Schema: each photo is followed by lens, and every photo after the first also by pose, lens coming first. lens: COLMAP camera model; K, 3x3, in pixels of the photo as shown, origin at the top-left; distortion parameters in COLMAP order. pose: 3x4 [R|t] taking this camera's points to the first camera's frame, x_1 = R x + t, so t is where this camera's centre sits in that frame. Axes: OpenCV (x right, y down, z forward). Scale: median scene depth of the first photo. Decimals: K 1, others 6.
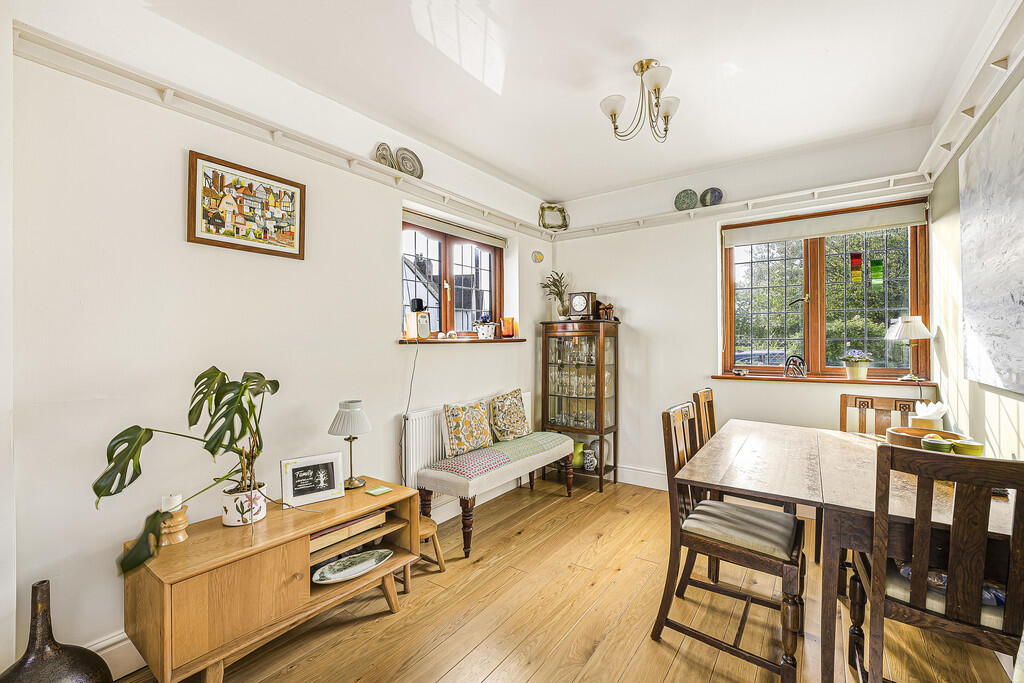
lens RADIAL K [[426.4, 0, 491.9], [0, 426.4, 341.4], [0, 0, 1]] dist [-0.017348, 0.001453]
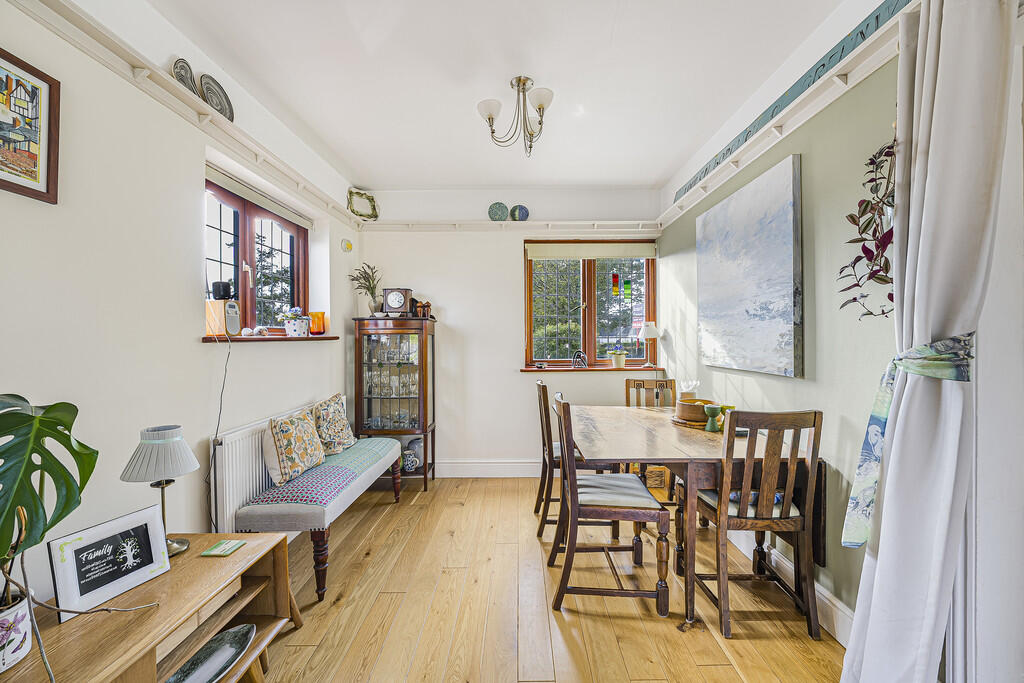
lens RADIAL K [[426.4, 0, 504.5], [0, 426.4, 342.0], [0, 0, 1]] dist [-0.017348, 0.001453]
pose [[0.807302, -0.001909, 0.590135, -0.273330], [-0.000903, 0.999990, 0.004471, 0.001878], [-0.590138, -0.004143, 0.807292, 0.137582]]
